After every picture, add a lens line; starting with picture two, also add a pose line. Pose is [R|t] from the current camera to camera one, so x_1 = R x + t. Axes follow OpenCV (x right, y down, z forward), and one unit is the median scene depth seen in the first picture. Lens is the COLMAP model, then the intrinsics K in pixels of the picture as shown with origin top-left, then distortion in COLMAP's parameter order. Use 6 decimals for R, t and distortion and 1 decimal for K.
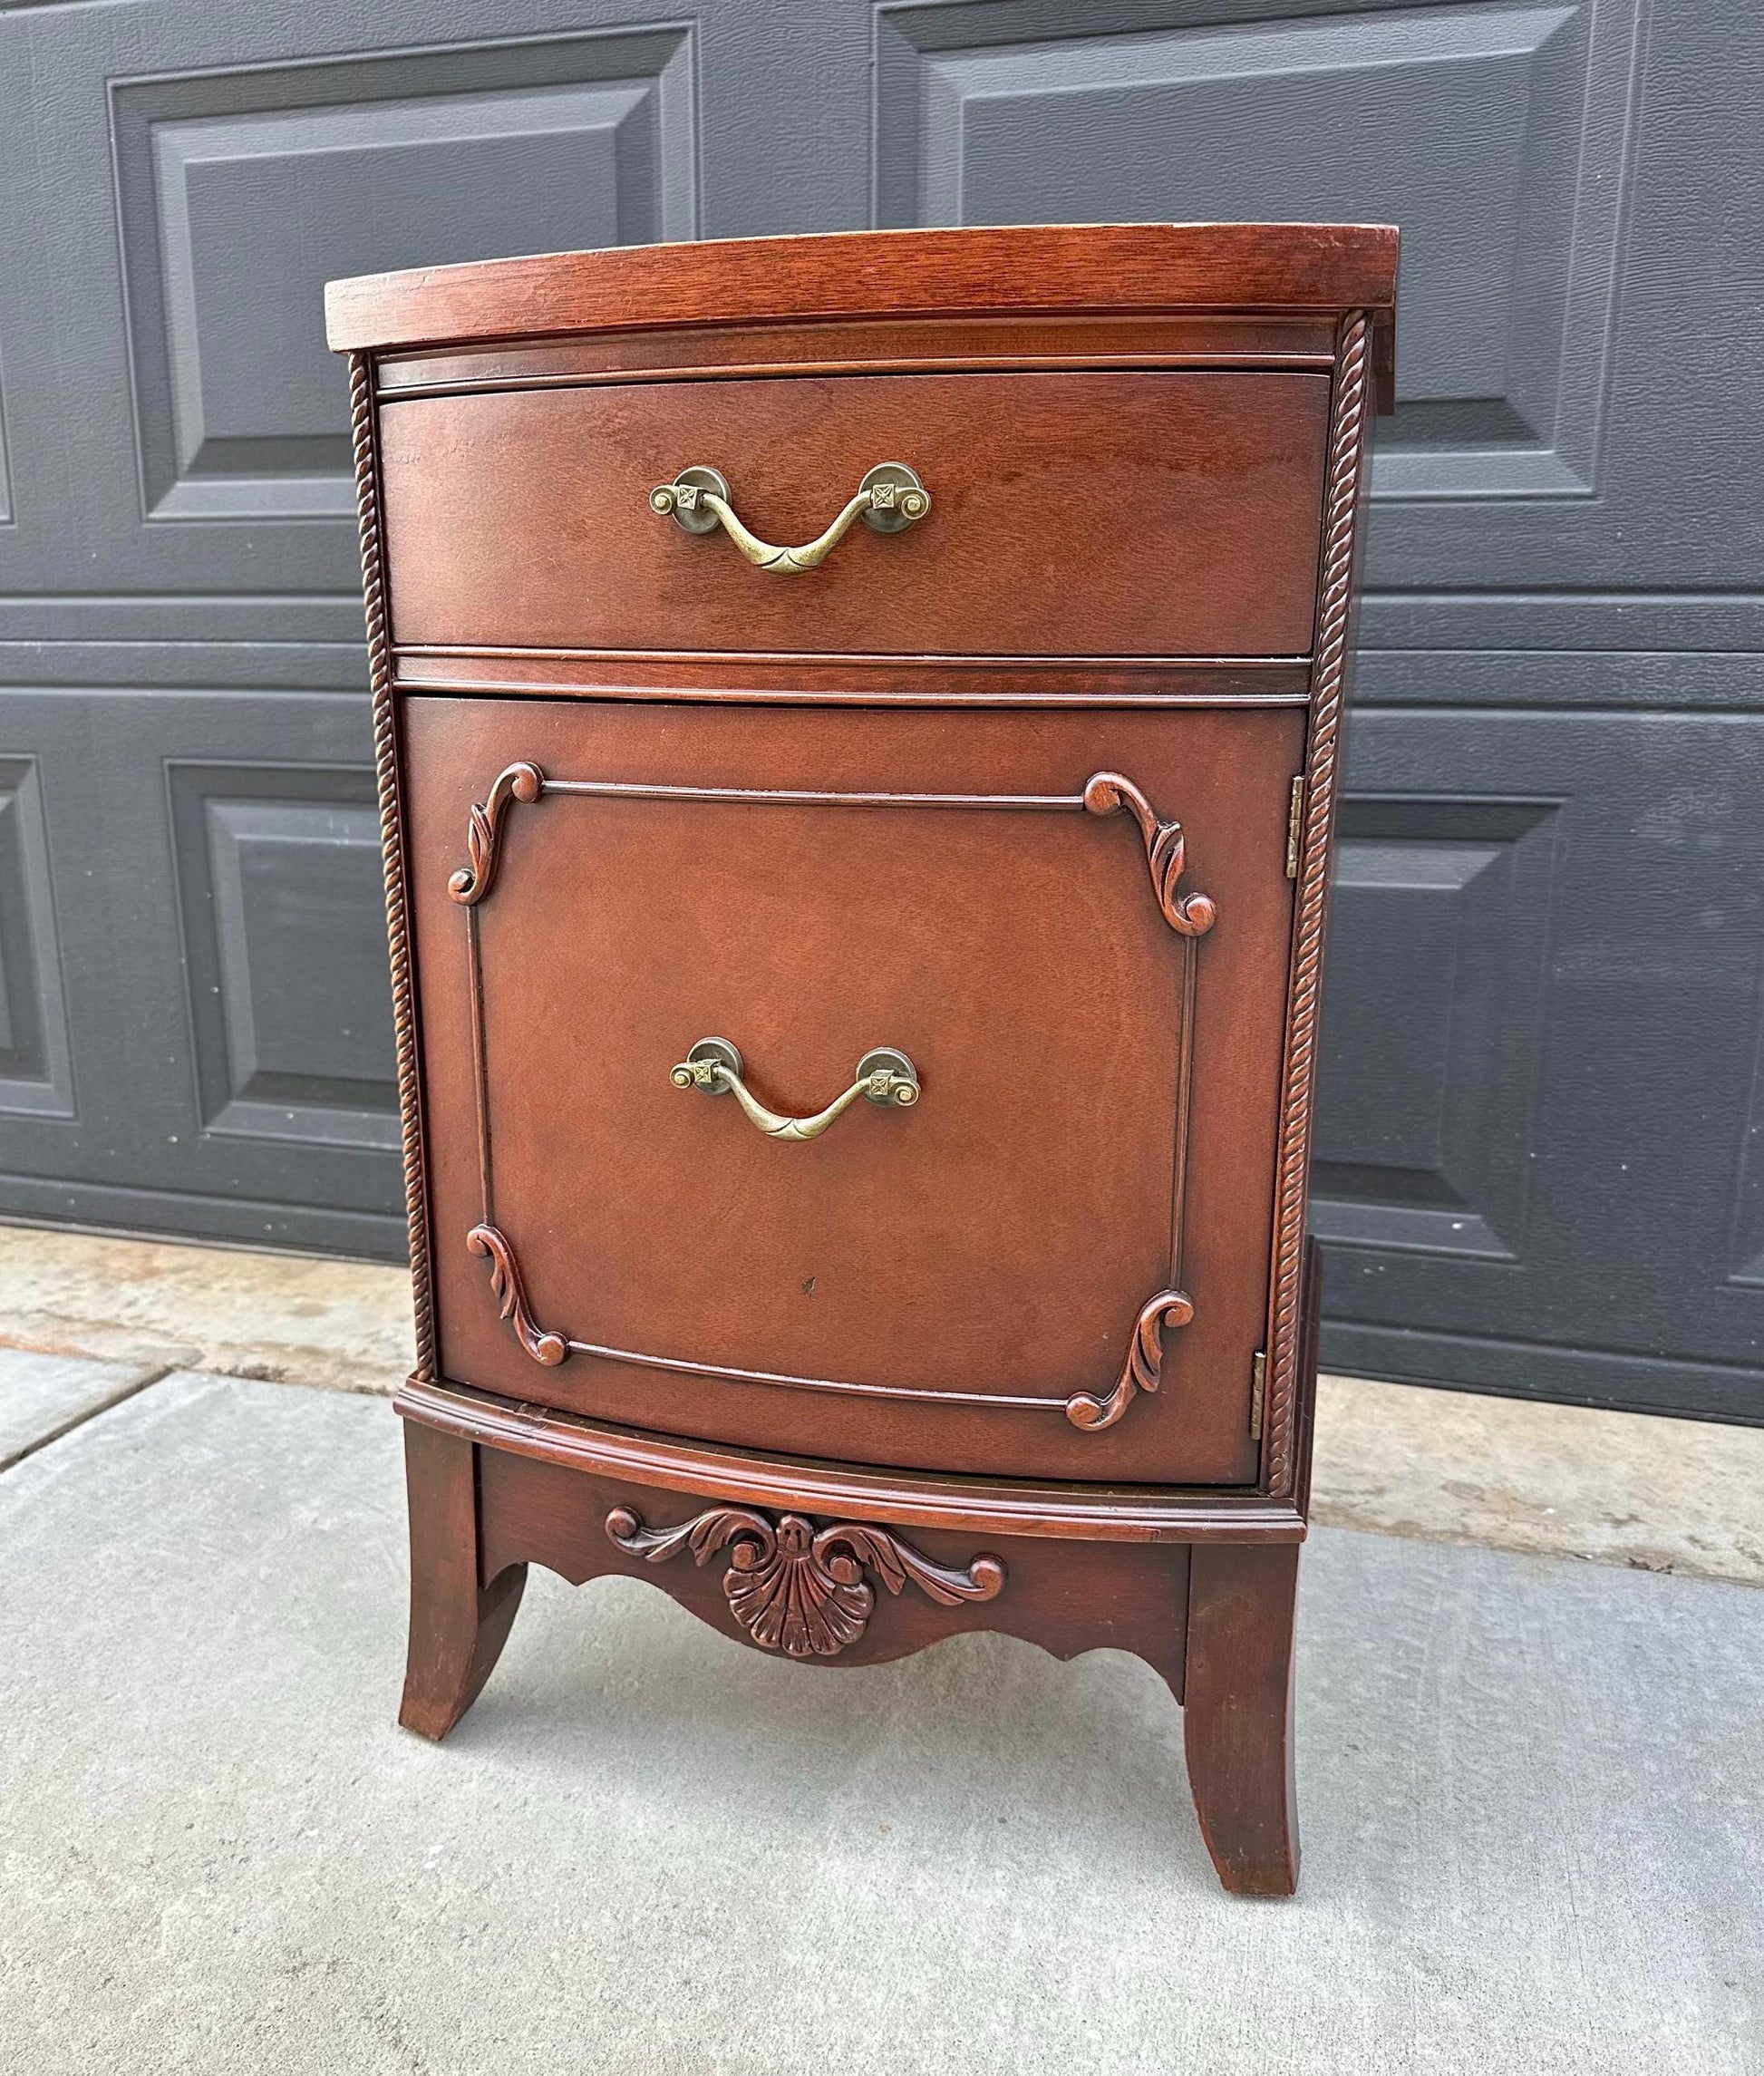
lens RADIAL K [[1720.9, 0, 868.5], [0, 1720.9, 1073.1], [0, 0, 1]] dist [0.073035, -0.125207]
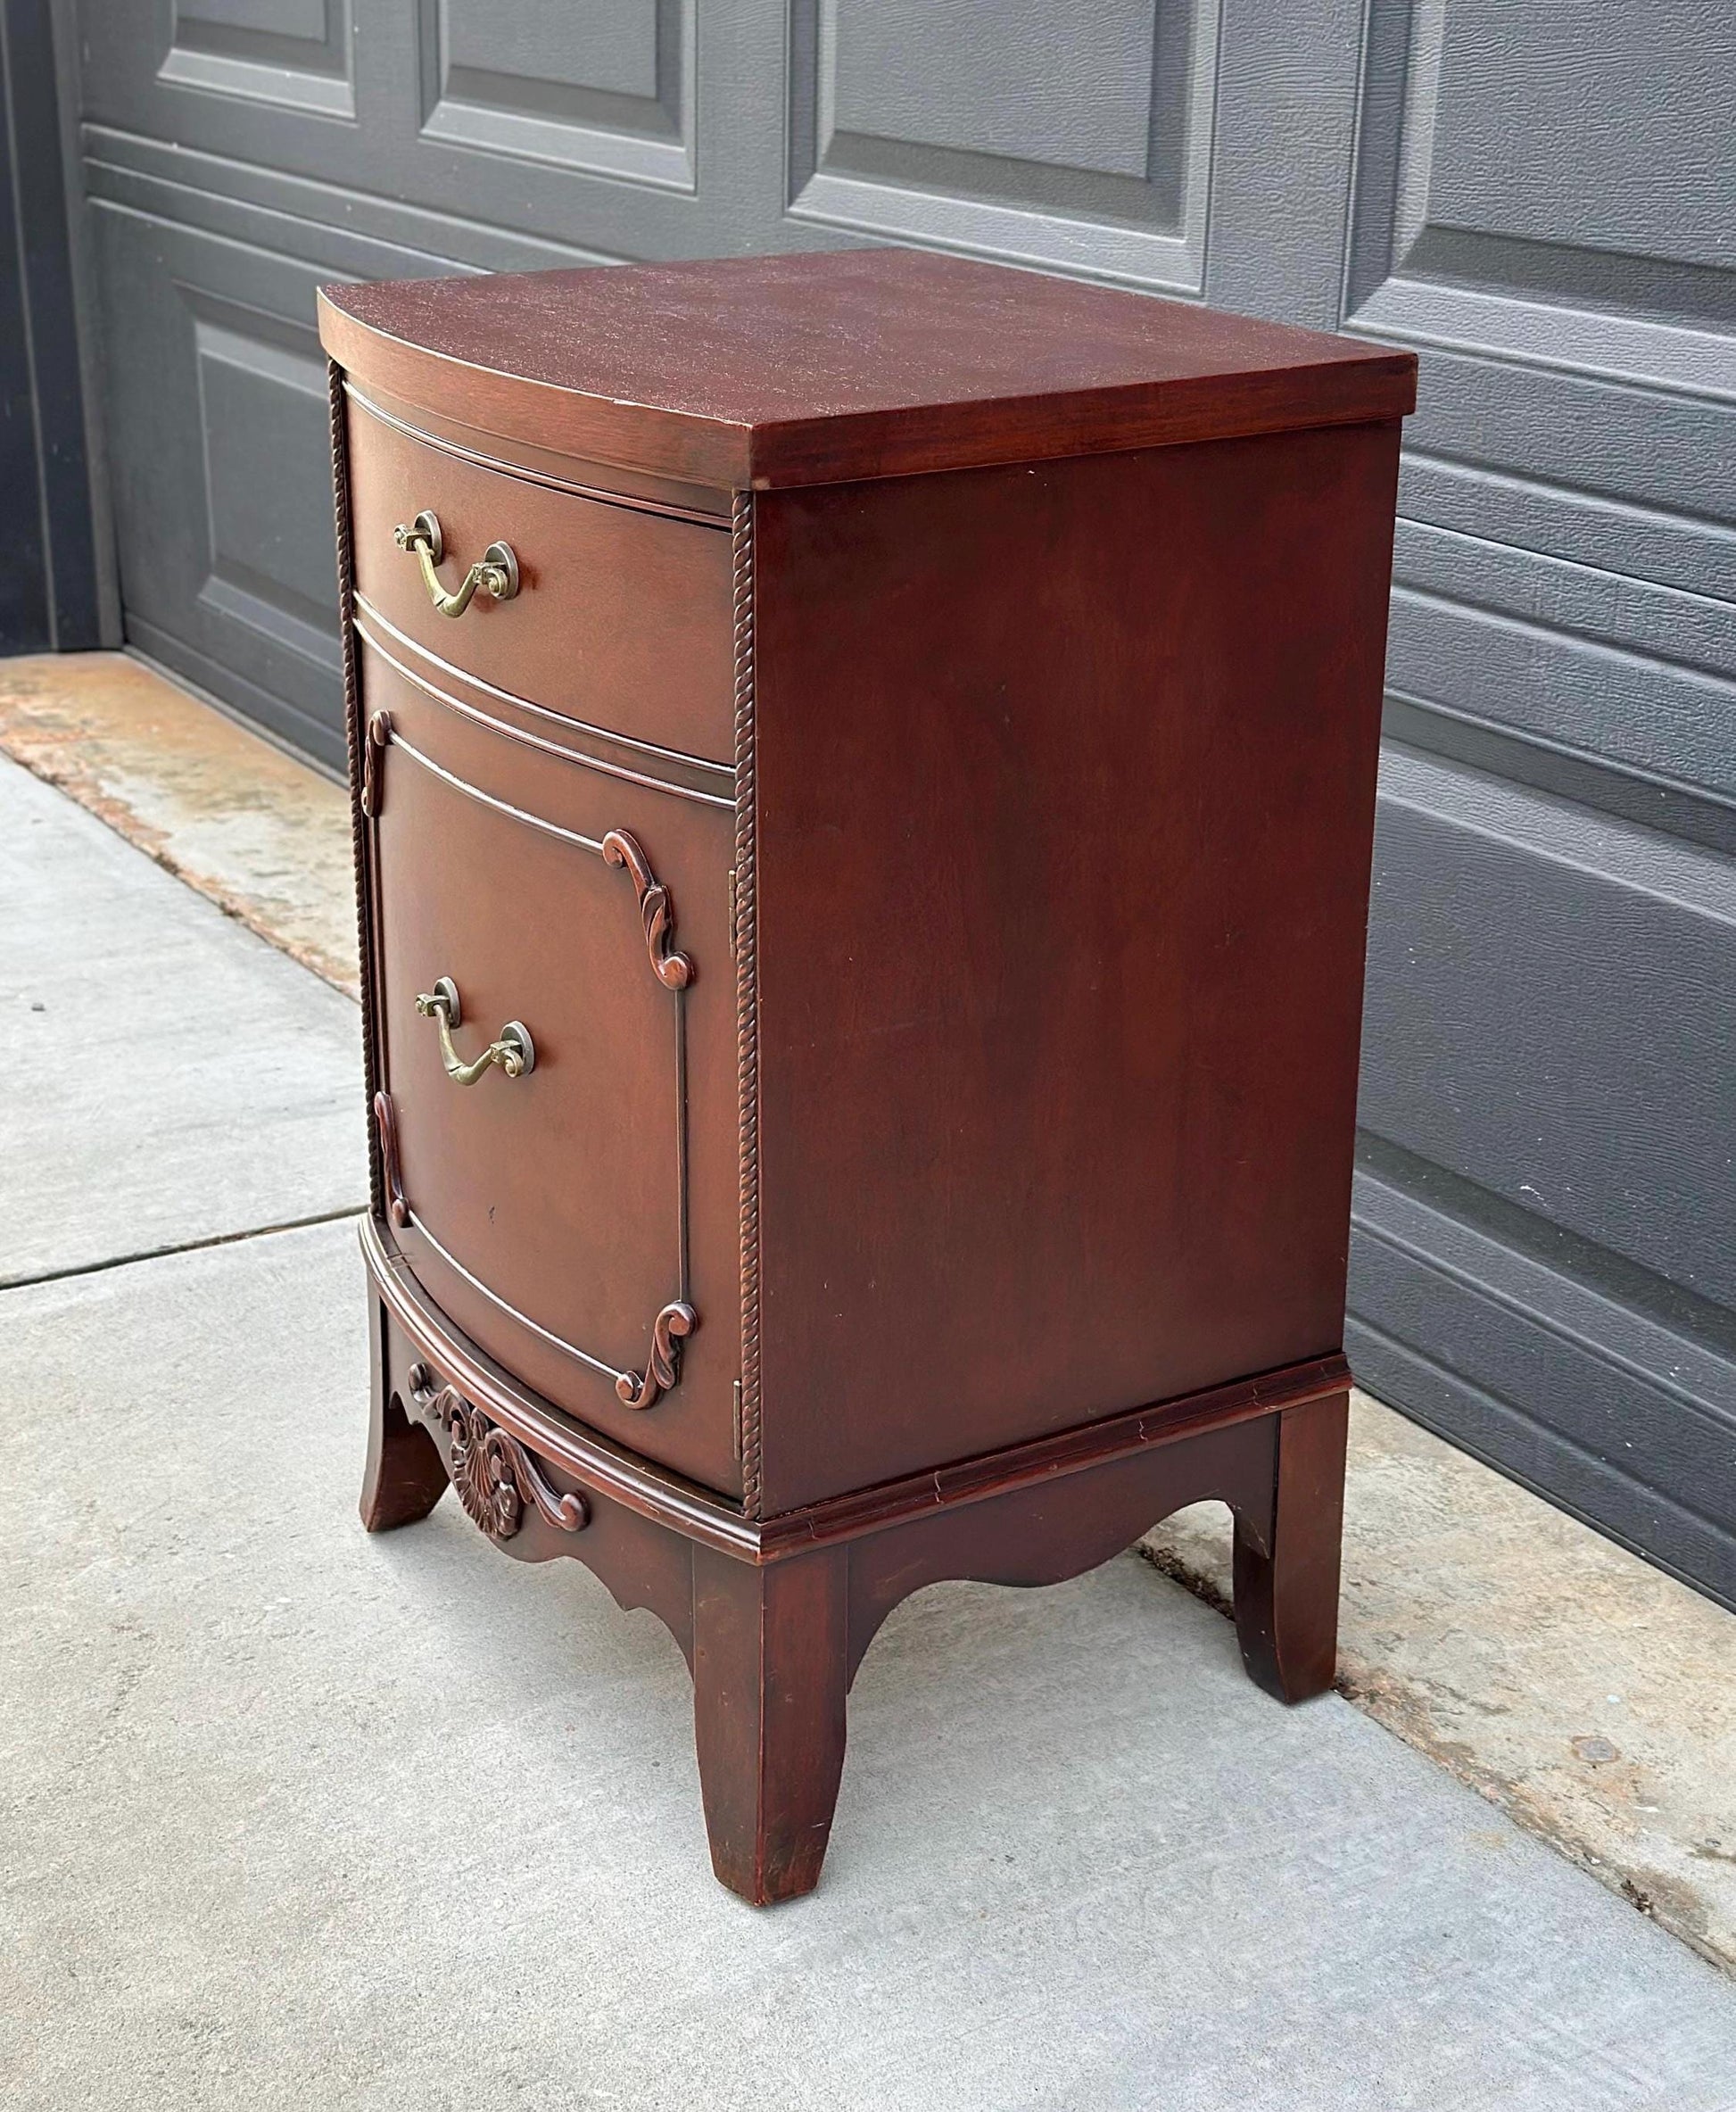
lens RADIAL K [[3372.1, 0, 869.7], [0, 3372.1, 1031.5], [0, 0, 1]] dist [0.138809, -0.028254]
pose [[0.742278, 0.230916, -0.629049, 1.005197], [-0.170063, 0.972931, 0.156476, -0.251893], [0.648153, -0.009171, 0.761455, -0.344865]]
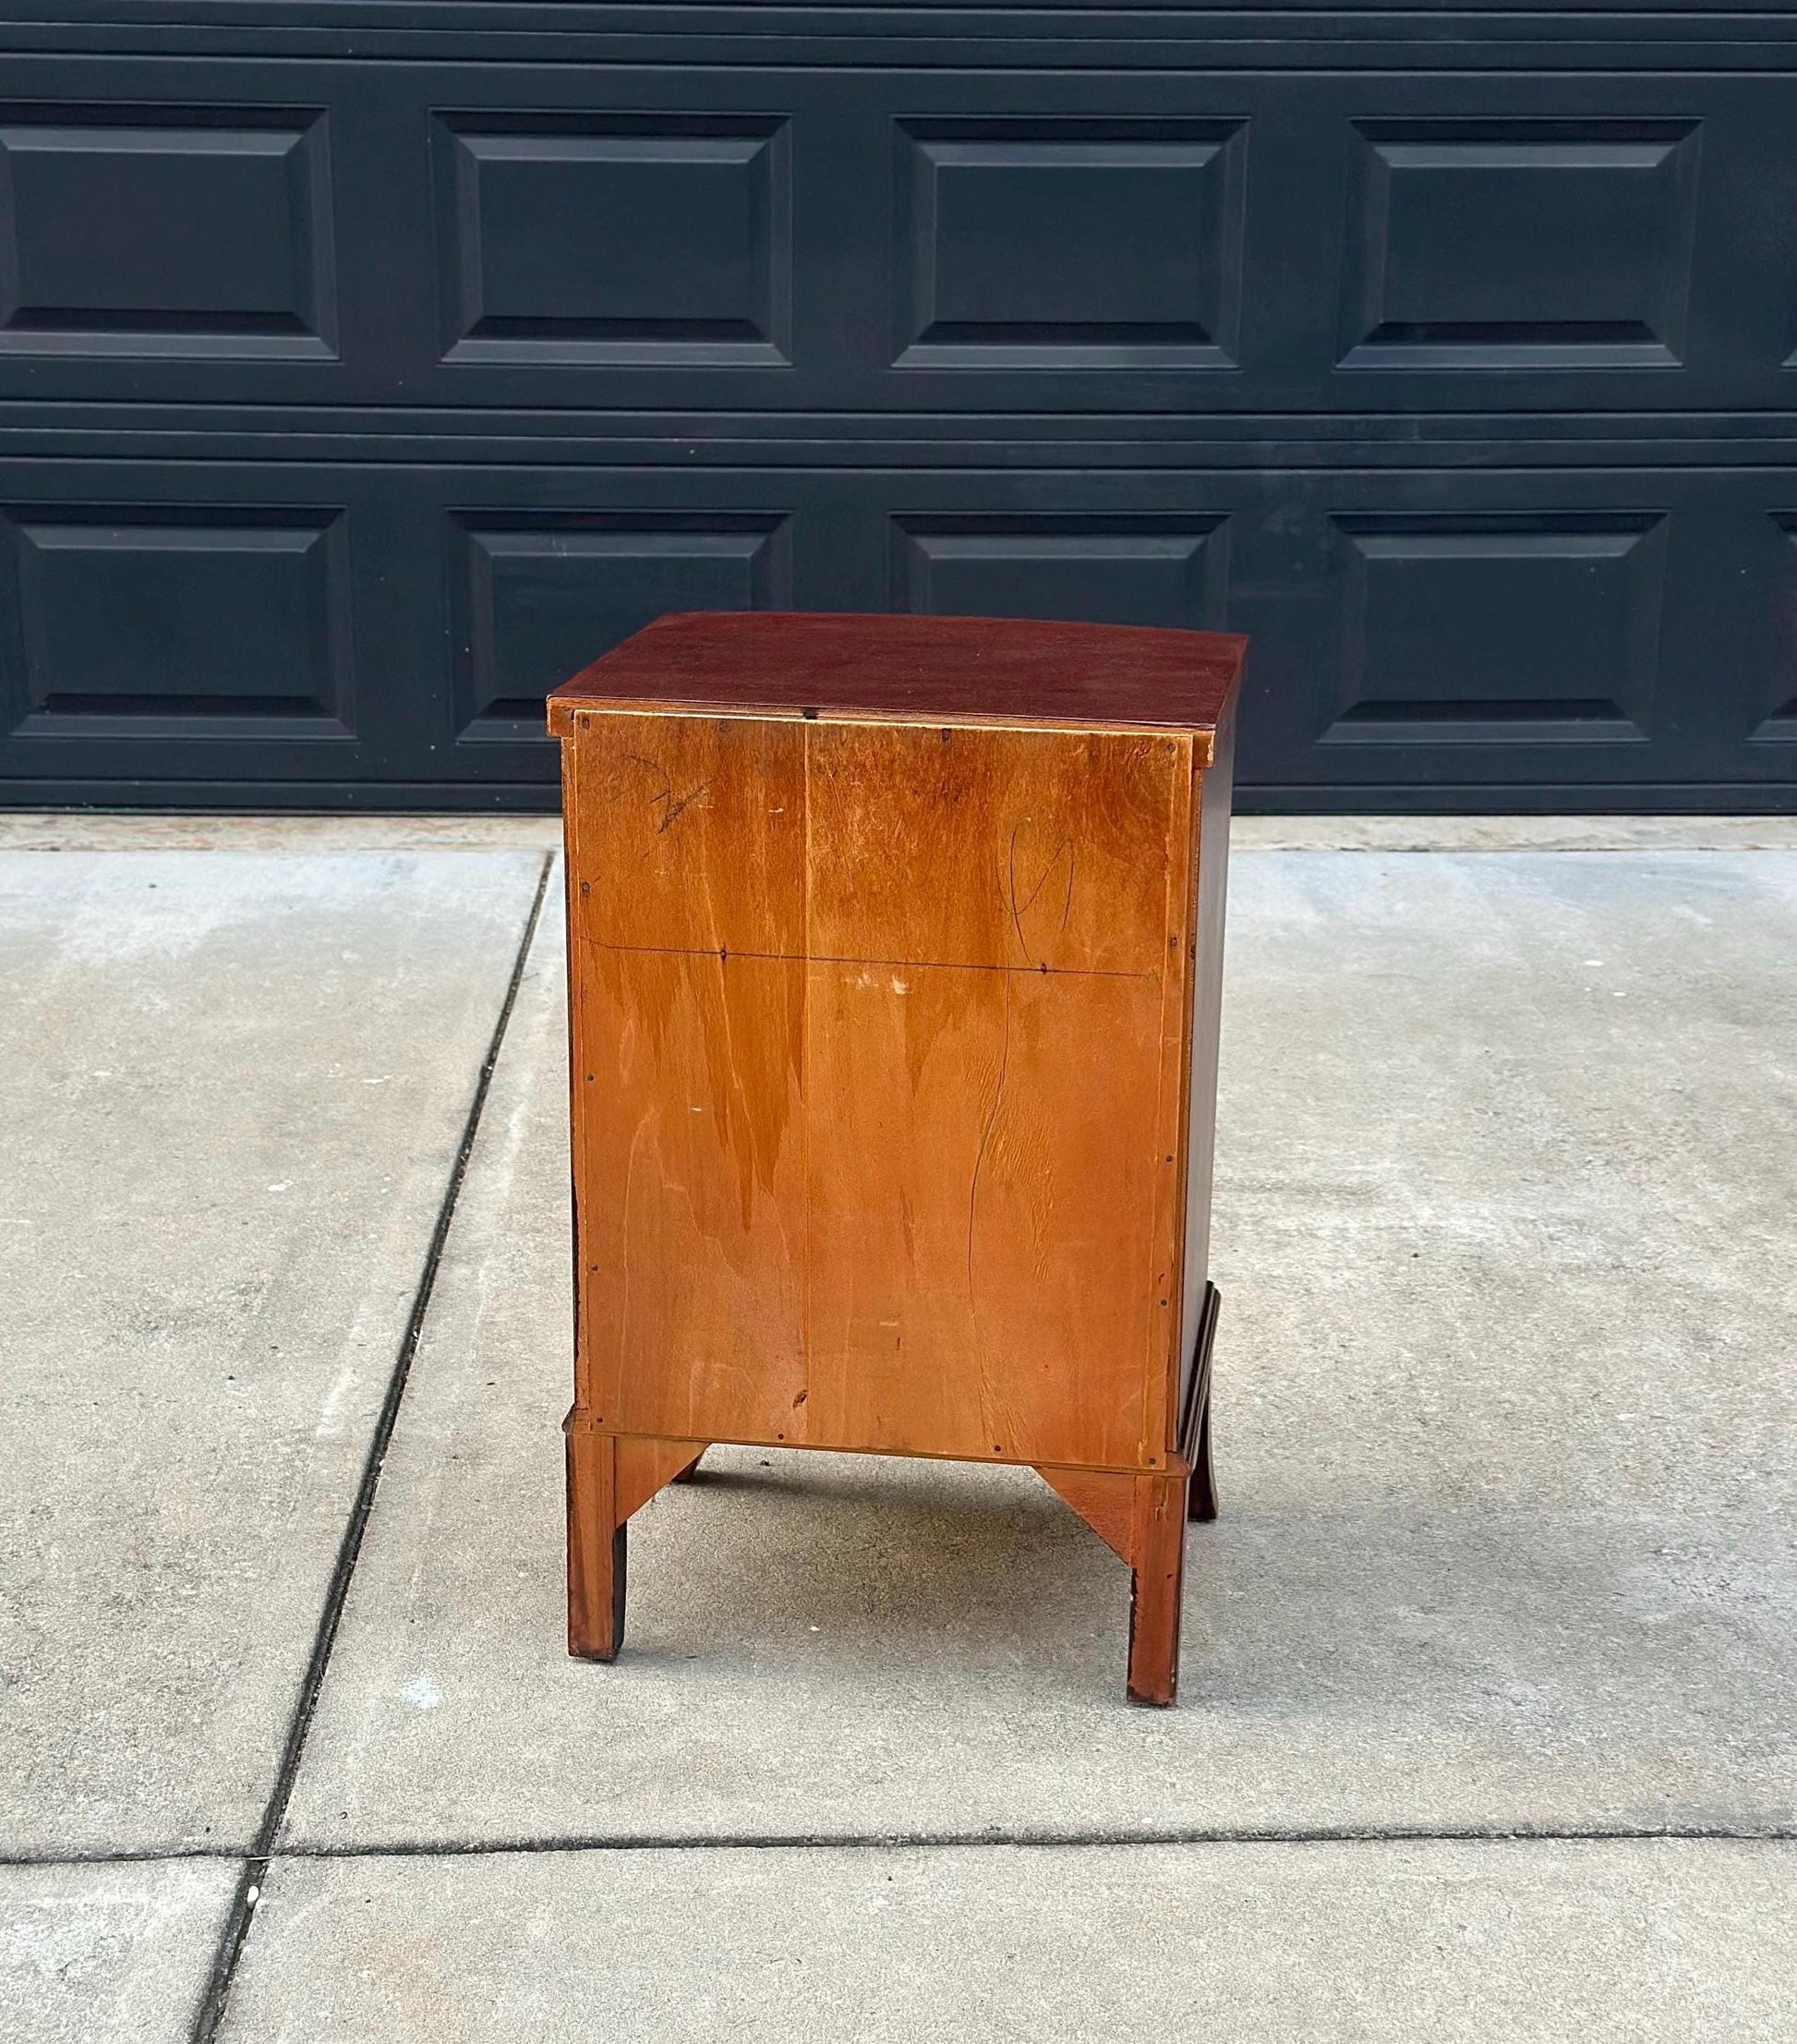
lens RADIAL K [[3392.9, 0, 886.8], [0, 3392.9, 1177.9], [0, 0, 1]] dist [0.188529, -0.228103]
pose [[0.945720, -0.096092, 0.310451, -1.446082], [0.073457, 0.993769, 0.083826, 0.282697], [-0.316571, -0.056472, 0.946886, -3.020000]]
